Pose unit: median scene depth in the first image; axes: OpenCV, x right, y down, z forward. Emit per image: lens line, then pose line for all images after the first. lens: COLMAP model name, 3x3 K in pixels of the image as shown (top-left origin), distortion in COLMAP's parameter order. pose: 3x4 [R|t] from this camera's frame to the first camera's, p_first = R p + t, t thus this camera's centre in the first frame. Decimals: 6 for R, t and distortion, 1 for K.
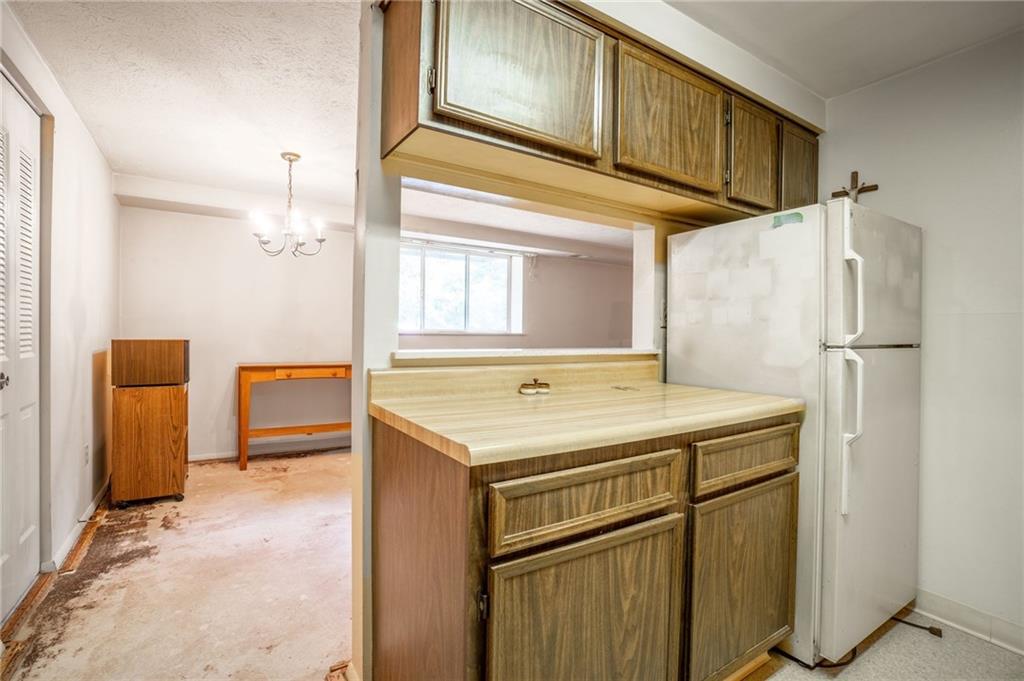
lens RADIAL K [[465.0, 0, 502.6], [0, 465.0, 340.4], [0, 0, 1]] dist [-0.058006, 0.021939]
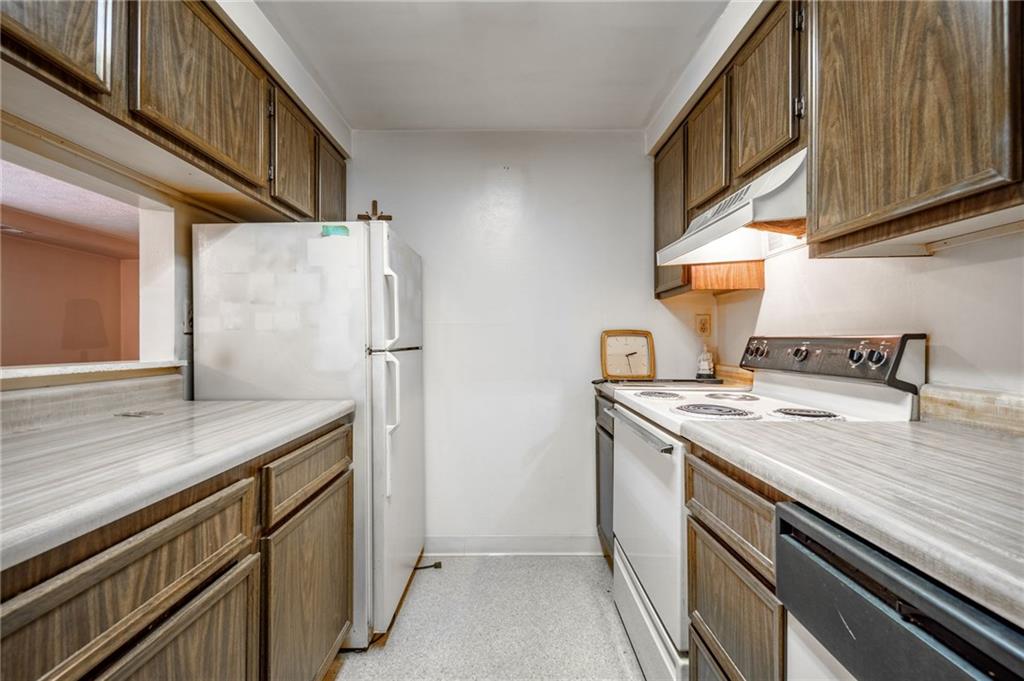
lens RADIAL K [[455.7, 0, 506.6], [0, 455.7, 339.8], [0, 0, 1]] dist [0.023857, -0.009870]
pose [[0.538165, -0.011127, 0.842766, -0.054729], [0.022682, 0.999742, -0.001285, -0.004375], [-0.842535, 0.019808, 0.538278, 0.105618]]
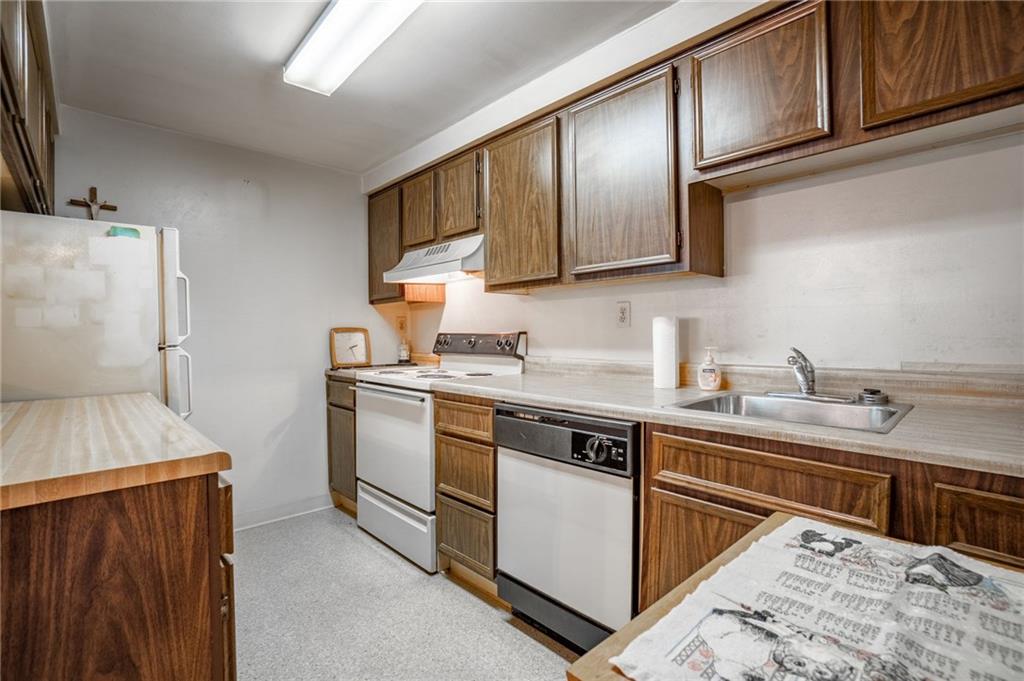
lens RADIAL K [[465.0, 0, 502.6], [0, 465.0, 340.4], [0, 0, 1]] dist [-0.058006, 0.021939]
pose [[-0.183132, -0.021755, 0.982848, -0.639010], [0.022587, 0.999398, 0.026330, -0.013864], [-0.982829, 0.027022, -0.182530, 0.318713]]
